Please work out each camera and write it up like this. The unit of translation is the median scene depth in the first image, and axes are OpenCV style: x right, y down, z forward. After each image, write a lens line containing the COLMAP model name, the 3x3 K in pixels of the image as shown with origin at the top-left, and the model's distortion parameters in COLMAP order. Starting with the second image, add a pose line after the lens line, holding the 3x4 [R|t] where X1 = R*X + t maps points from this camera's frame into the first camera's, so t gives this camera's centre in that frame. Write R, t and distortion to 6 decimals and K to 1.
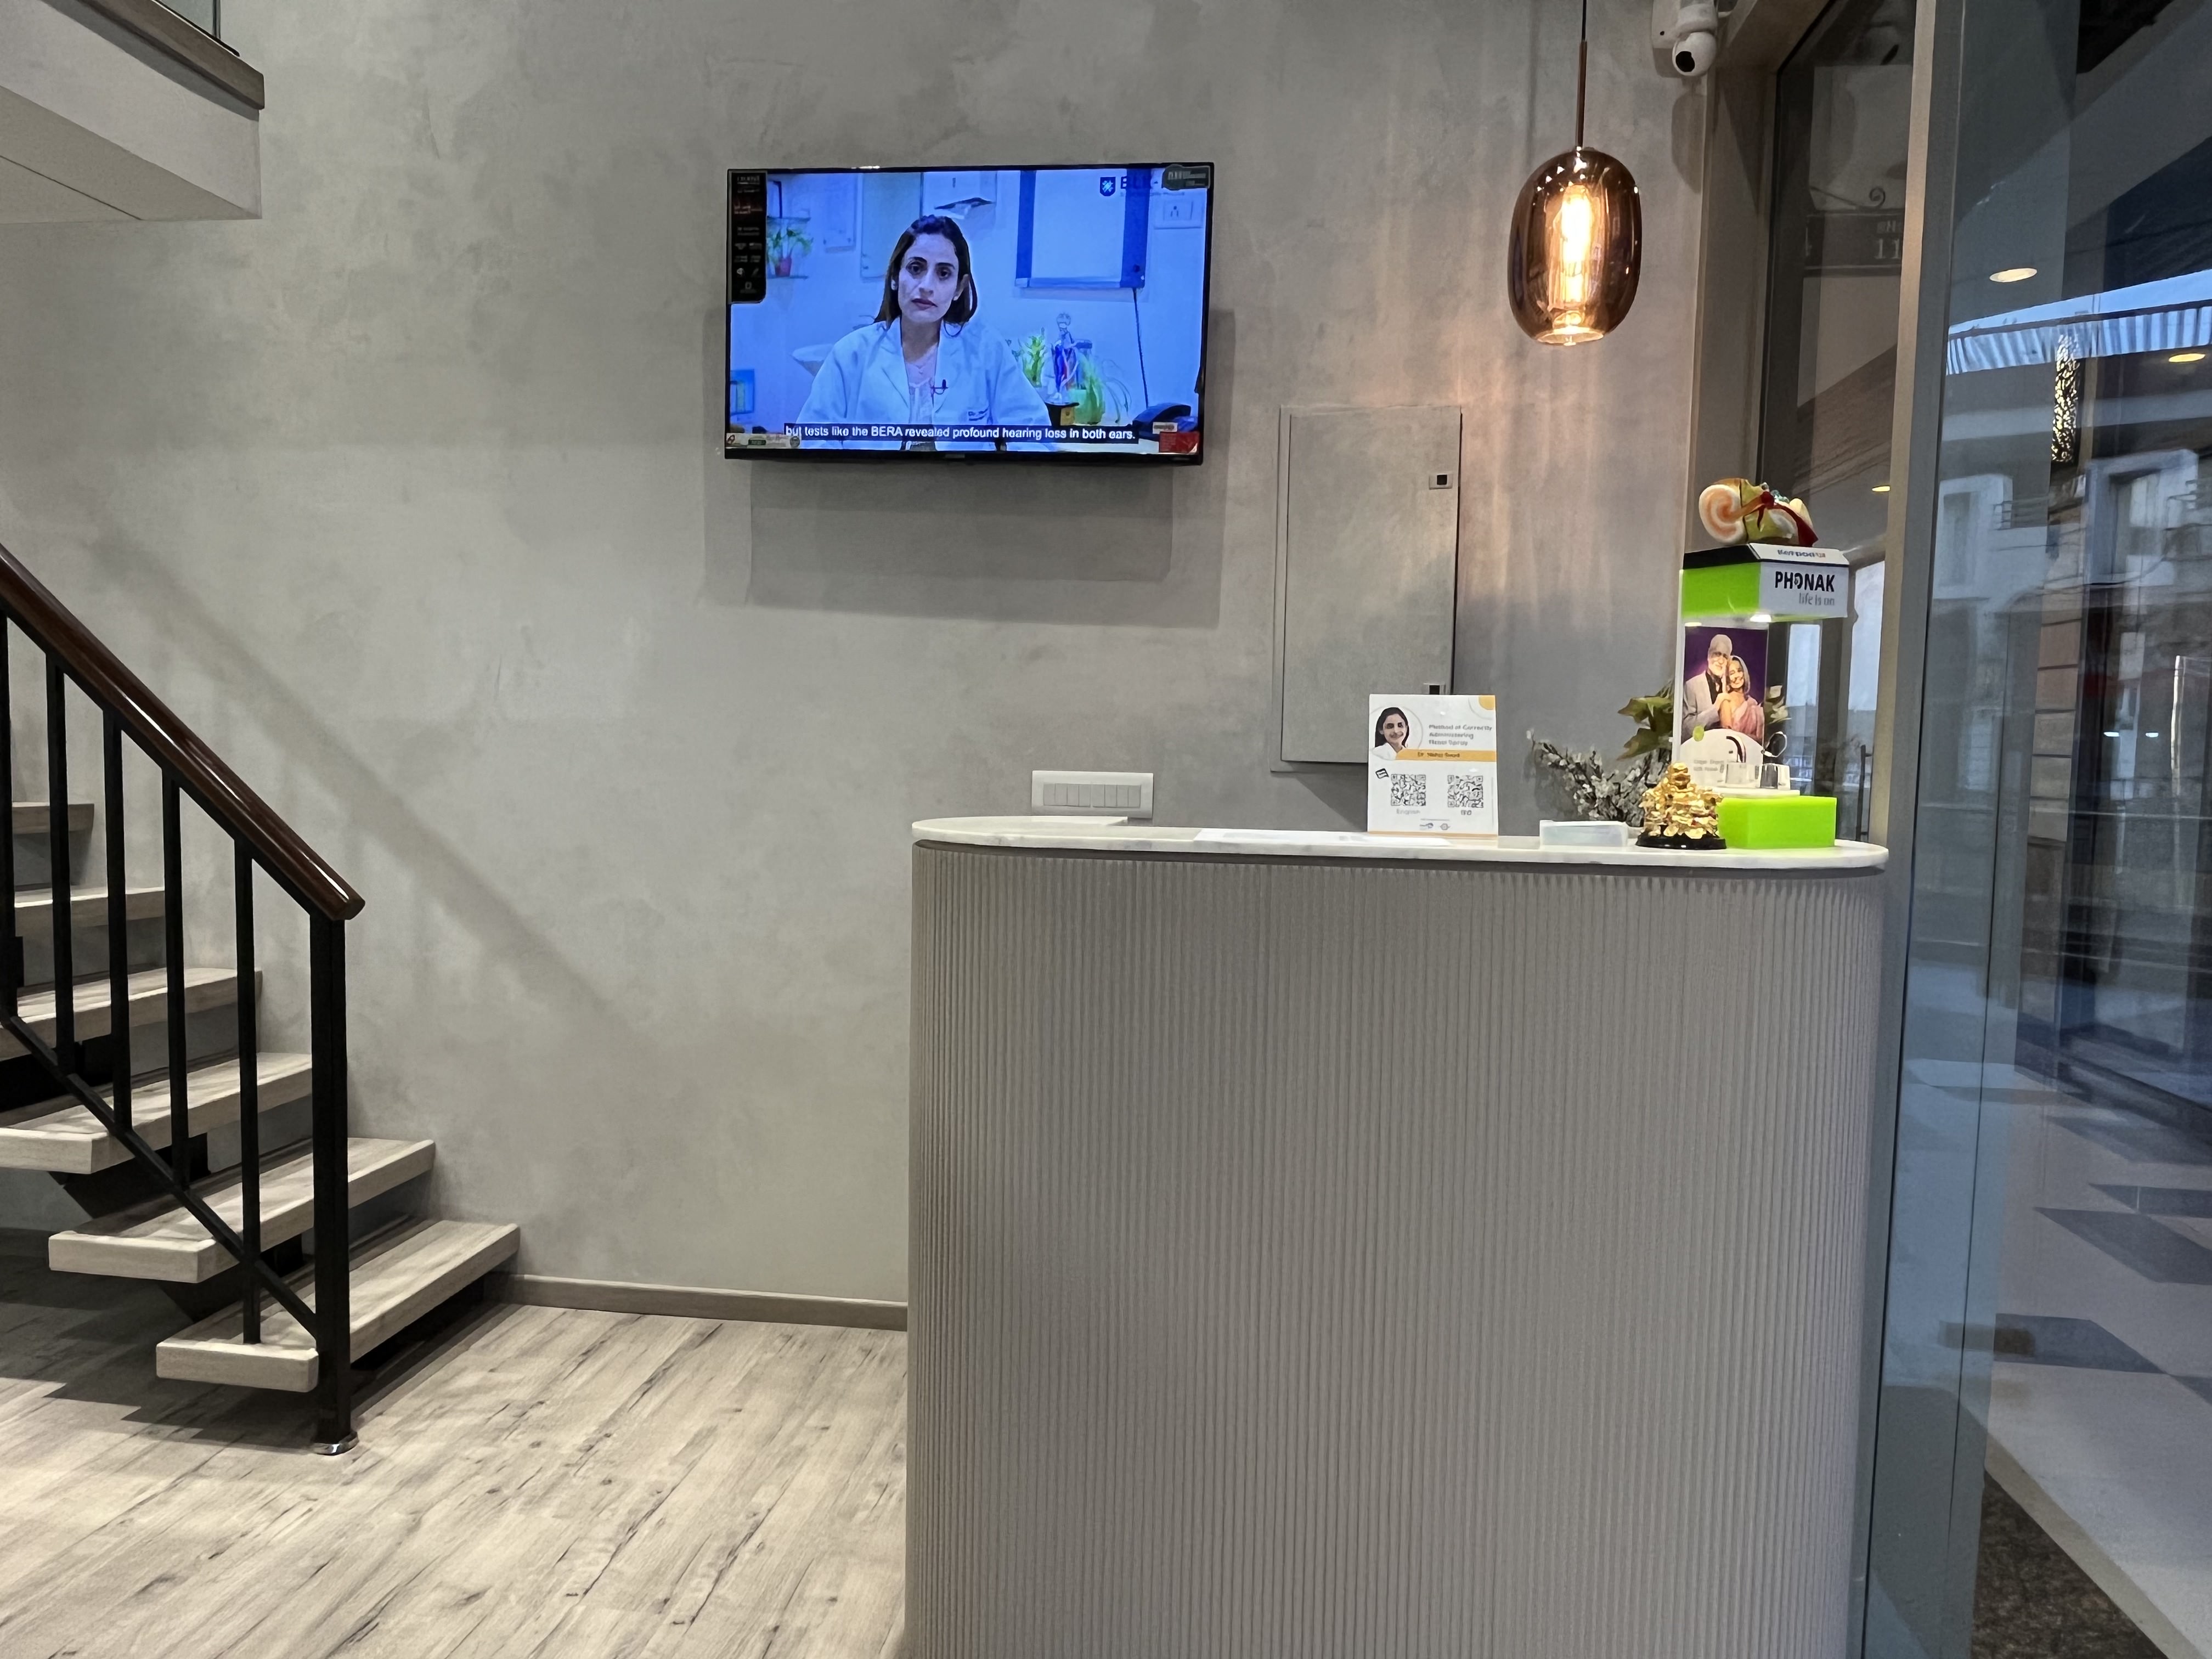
lens RADIAL K [[1440.0, 0, 1091.6], [0, 1440.0, 830.1], [0, 0, 1]] dist [-0.003183, -0.001566]
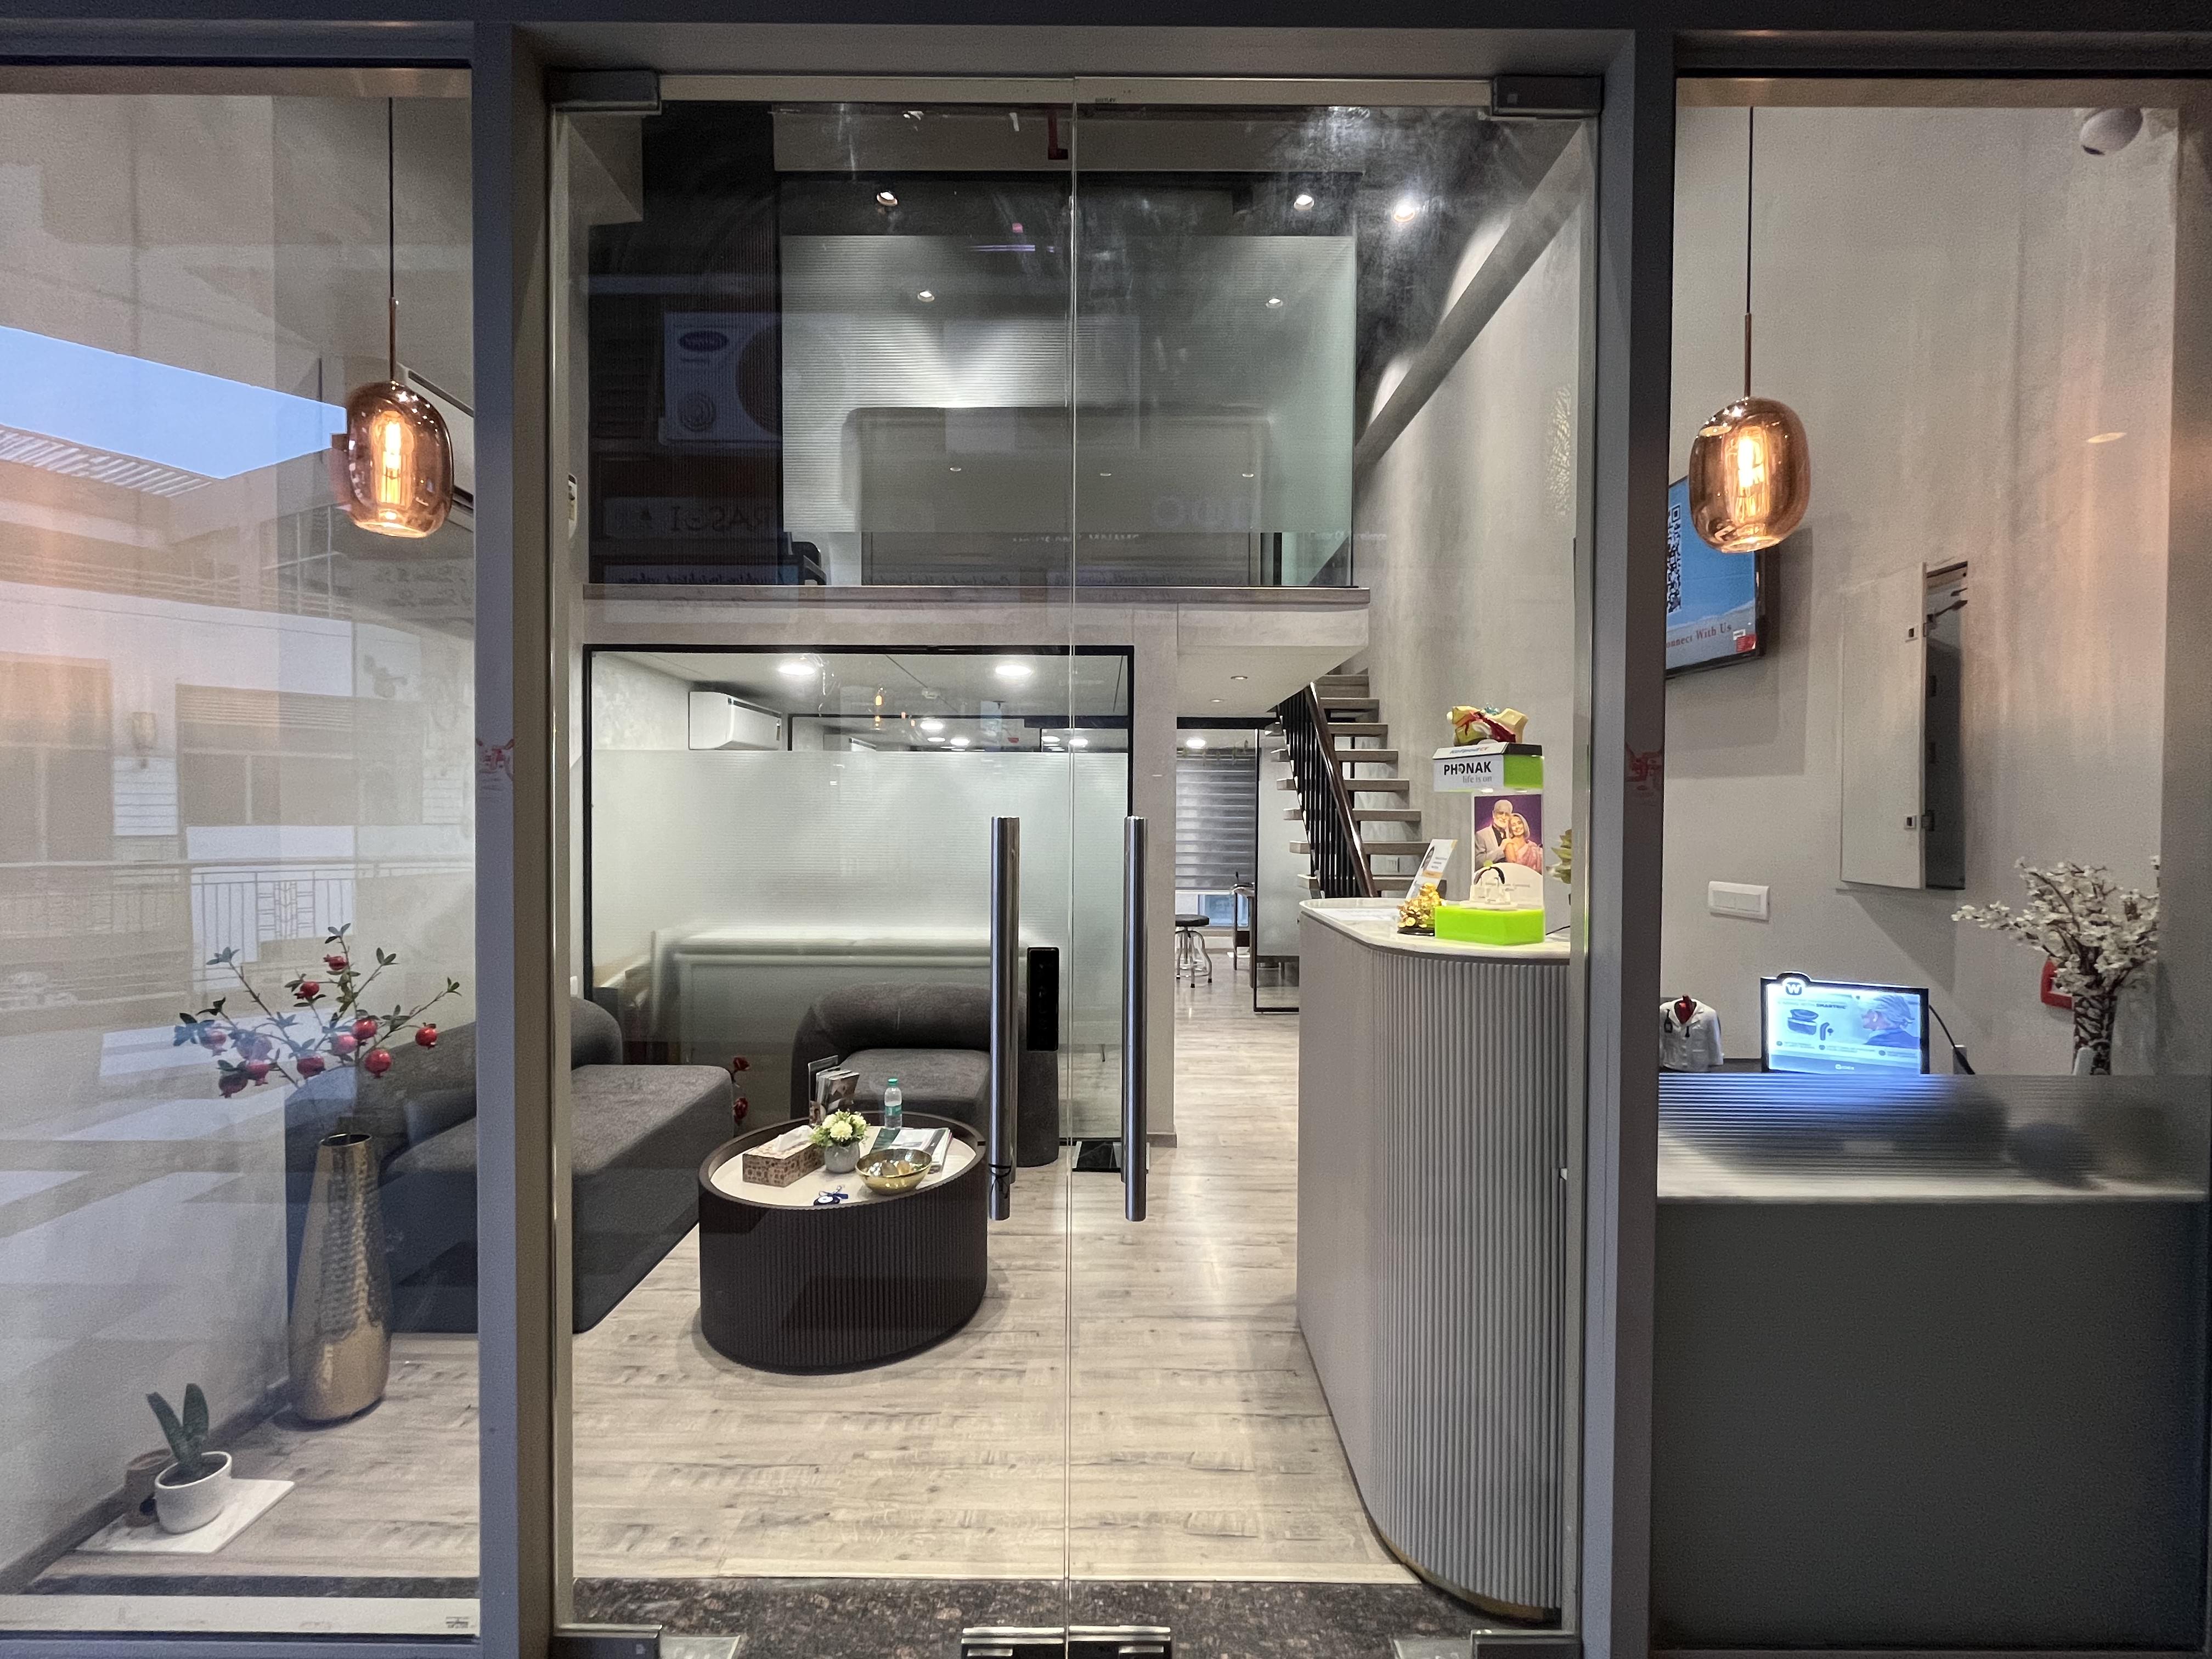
lens RADIAL K [[972.9, 0, 1098.4], [0, 972.9, 837.3], [0, 0, 1]] dist [0.000644, -0.001116]
pose [[0.132644, -0.008329, -0.991129, 0.868516], [-0.059924, 0.998068, -0.016407, -0.034236], [0.989351, 0.061569, 0.131888, 0.279728]]
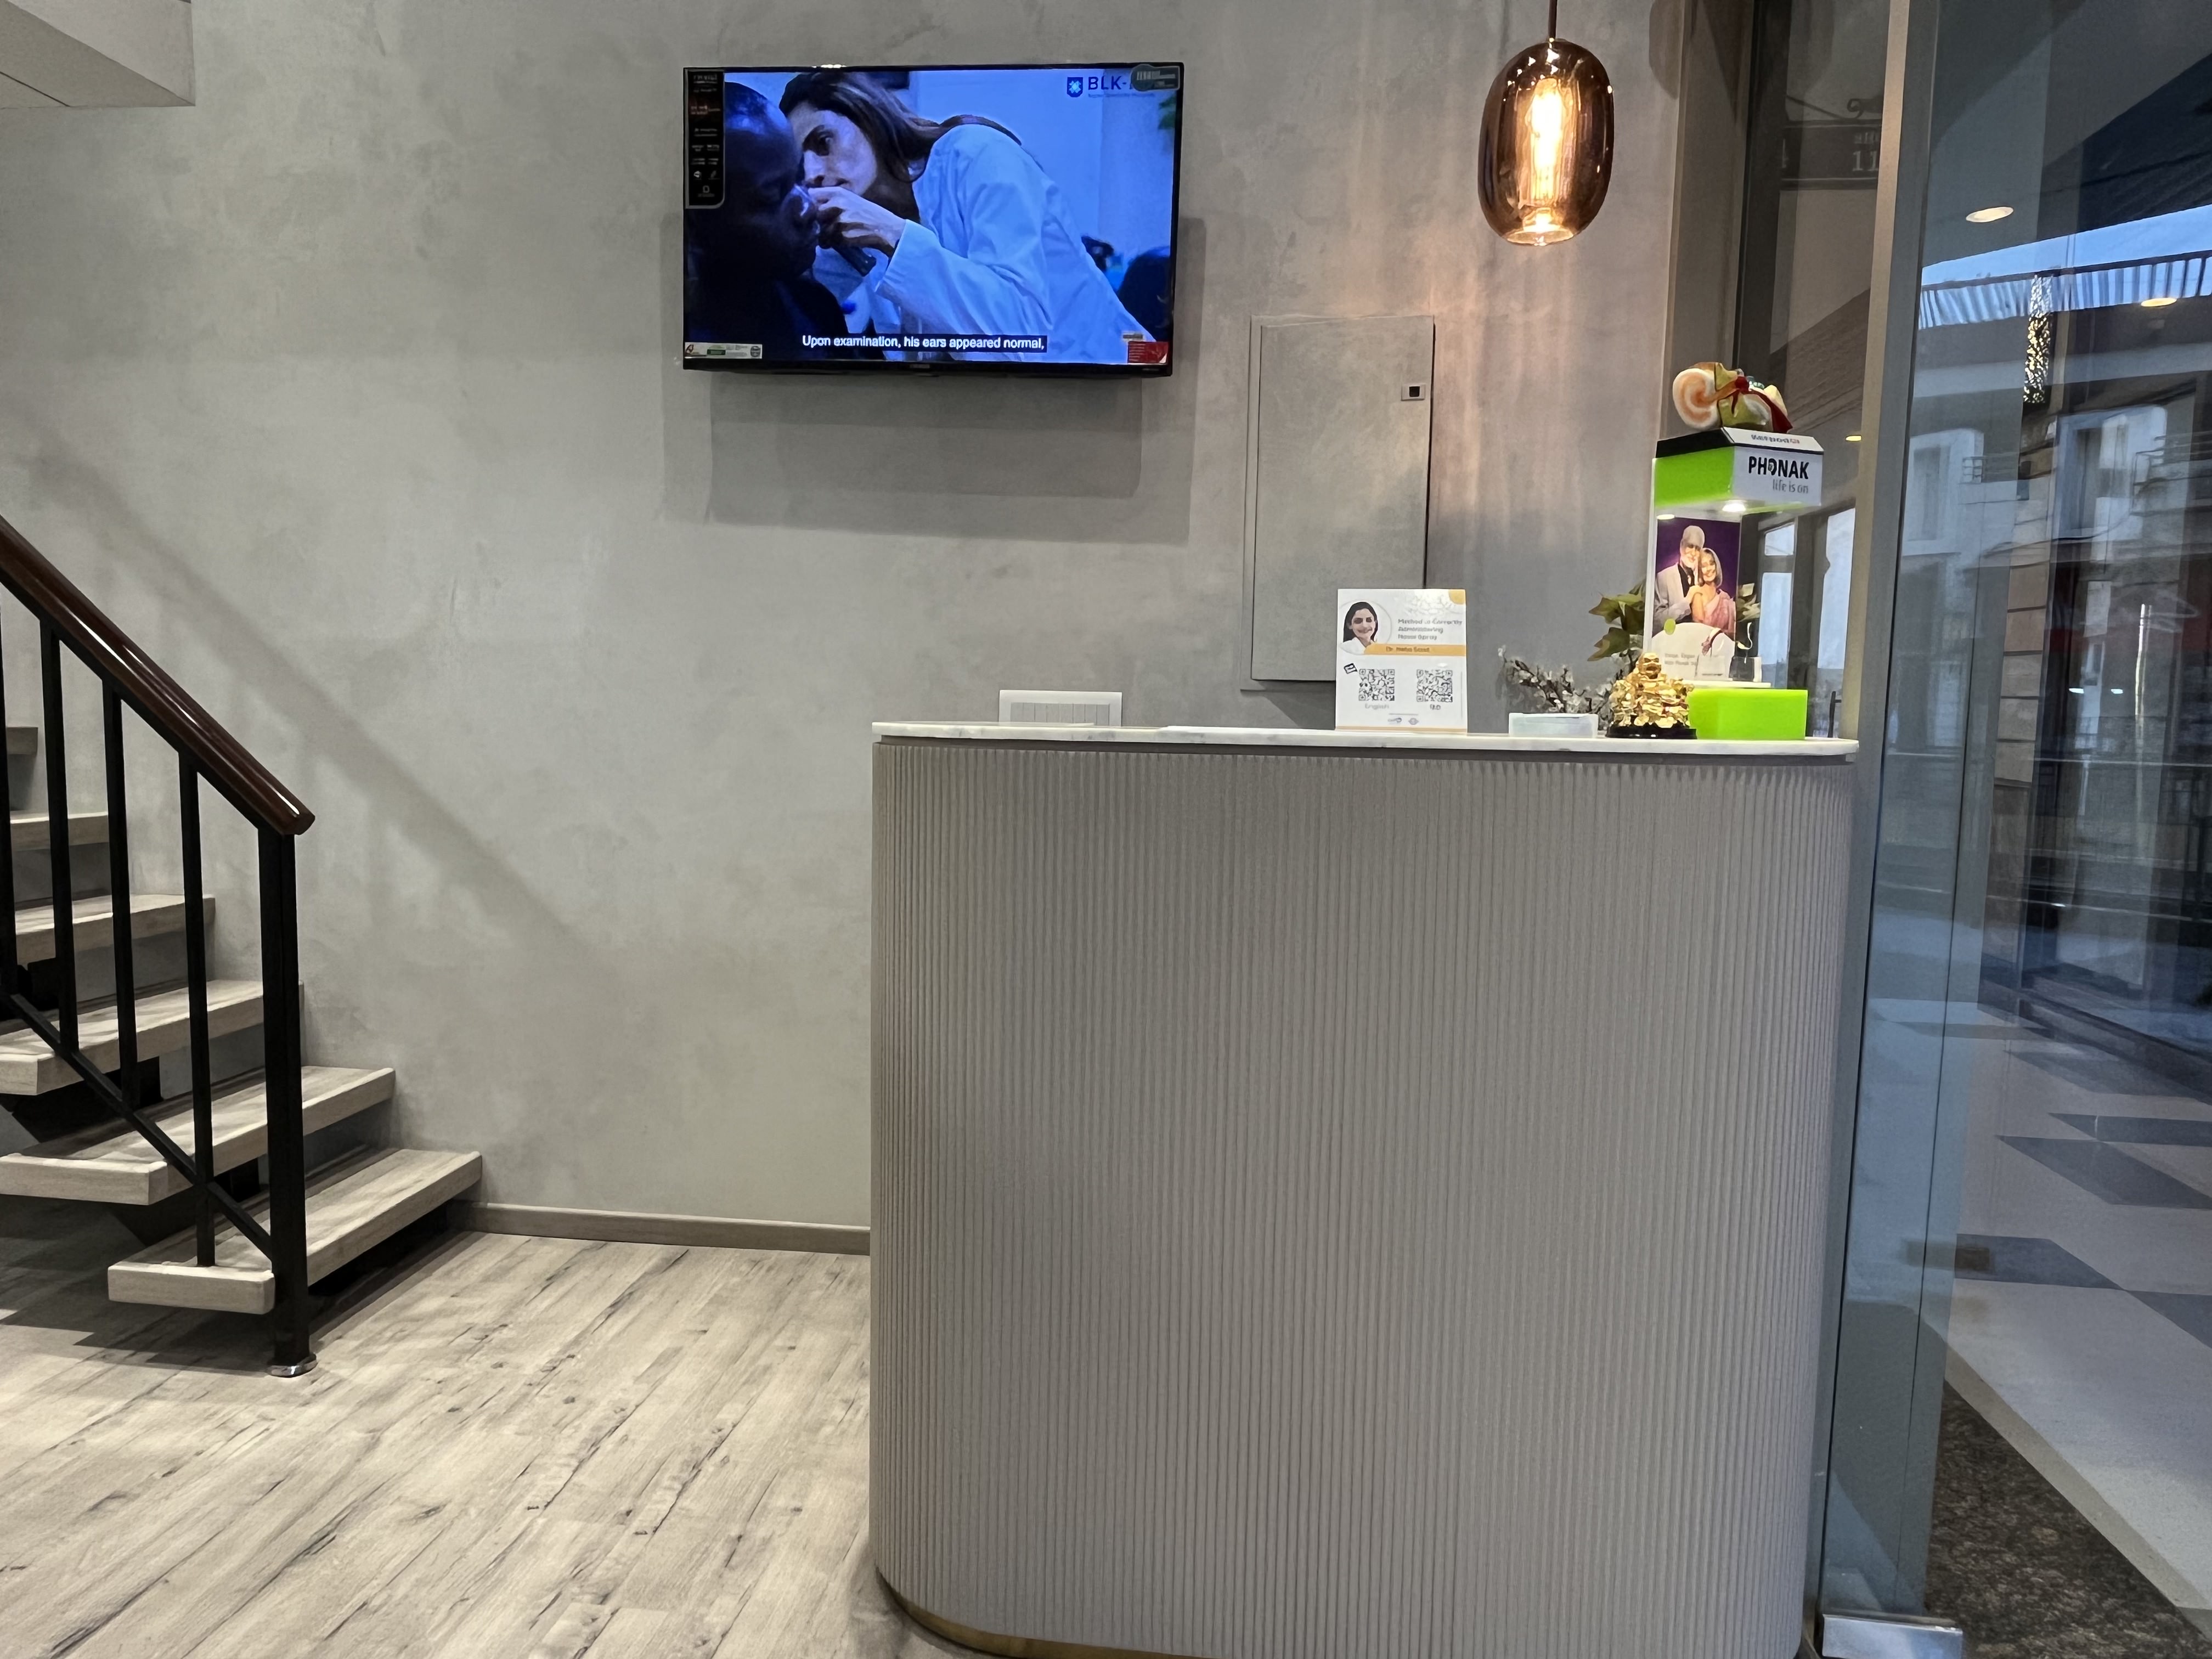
lens RADIAL K [[1440.0, 0, 1095.1], [0, 1440.0, 828.4], [0, 0, 1]] dist [-0.003183, -0.001566]
pose [[0.999812, -0.000981, 0.019380, 0.005225], [0.000454, 0.999631, 0.027161, 0.027574], [-0.019400, -0.027147, 0.999443, 0.010949]]
